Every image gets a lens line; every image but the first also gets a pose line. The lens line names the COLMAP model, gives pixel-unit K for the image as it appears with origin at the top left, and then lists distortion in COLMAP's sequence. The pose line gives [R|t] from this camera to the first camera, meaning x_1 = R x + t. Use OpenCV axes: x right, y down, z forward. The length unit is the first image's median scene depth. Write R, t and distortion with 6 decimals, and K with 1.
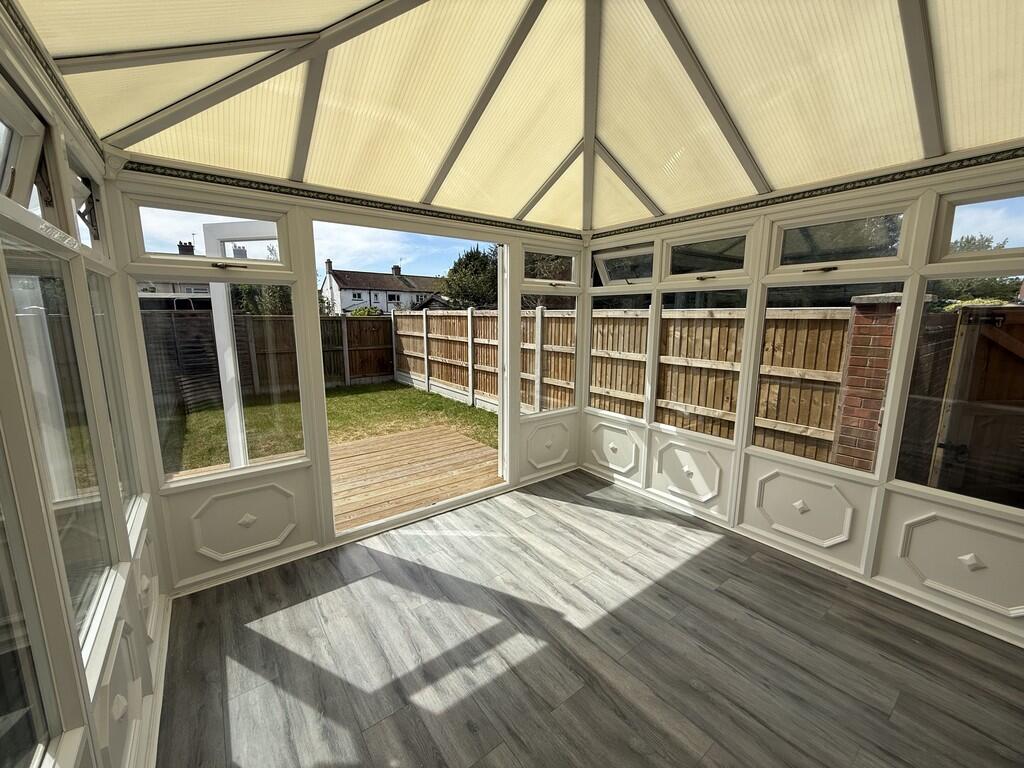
lens RADIAL K [[406.5, 0, 510.4], [0, 406.5, 383.0], [0, 0, 1]] dist [0.000287, 0.000120]
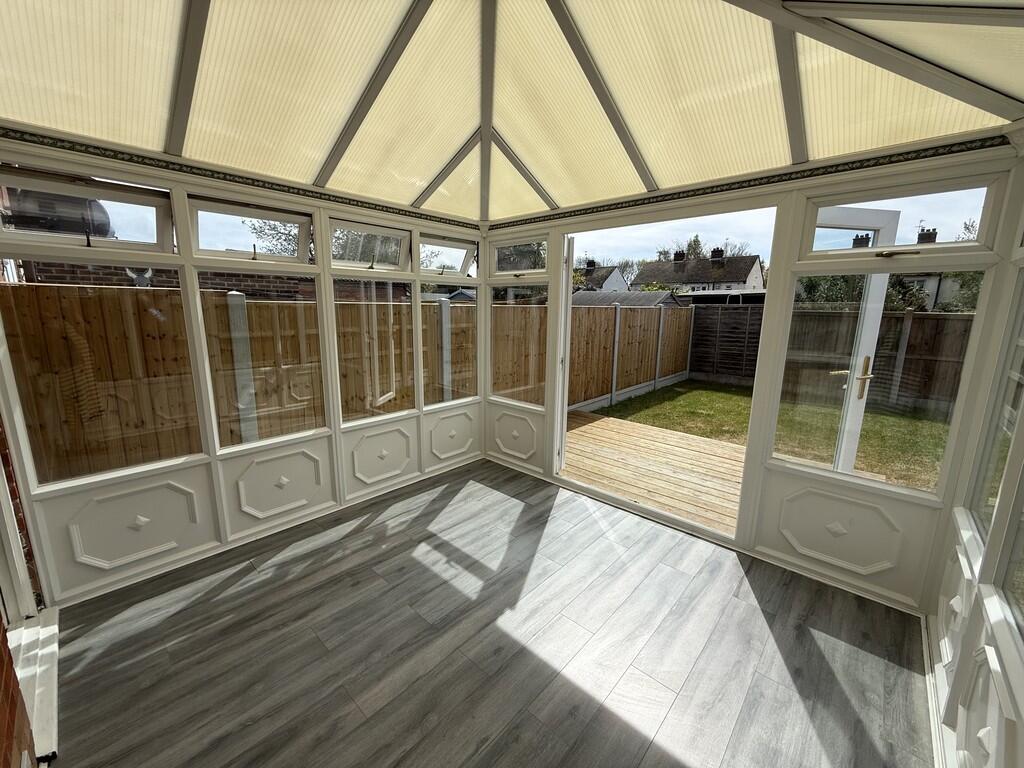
lens RADIAL K [[406.5, 0, 510.4], [0, 406.5, 383.0], [0, 0, 1]] dist [0.000287, 0.000120]
pose [[0.185814, 0.187641, -0.964502, 0.952698], [-0.173575, 0.972428, 0.155744, -0.117803], [0.967132, 0.138474, 0.213260, 0.683780]]
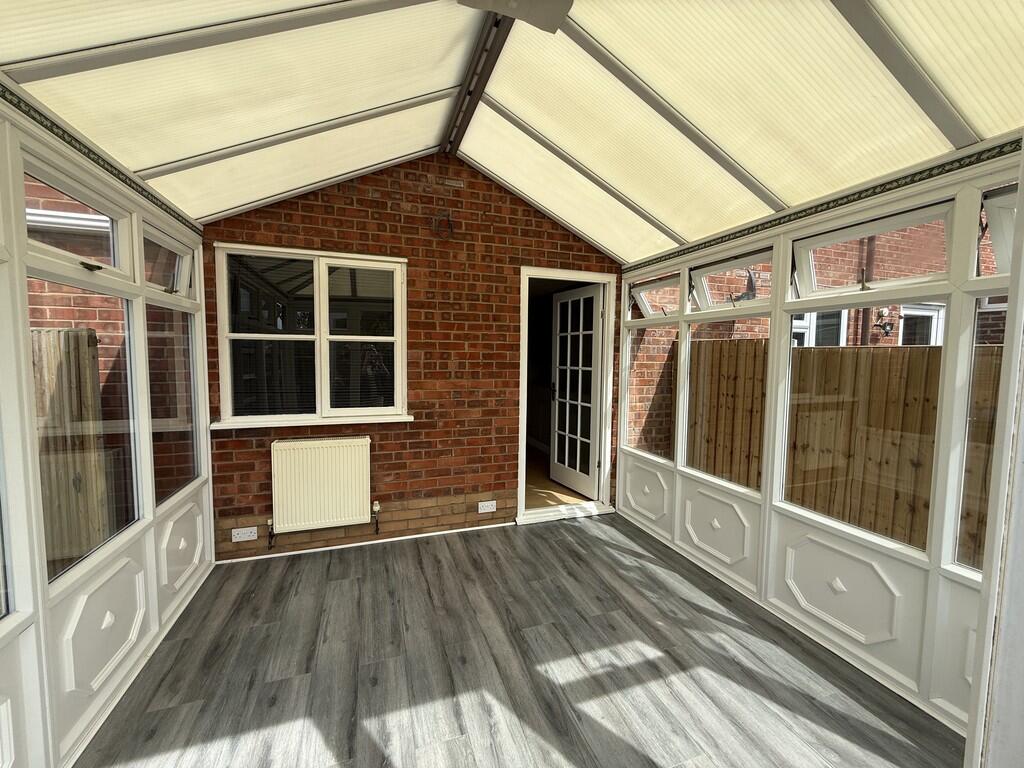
lens RADIAL K [[406.5, 0, 510.4], [0, 406.5, 383.0], [0, 0, 1]] dist [0.000287, 0.000120]
pose [[-0.952985, -0.030629, 0.301464, -0.112191], [0.038194, 0.974801, 0.219781, -0.228473], [-0.300600, 0.220962, -0.927802, 1.579781]]
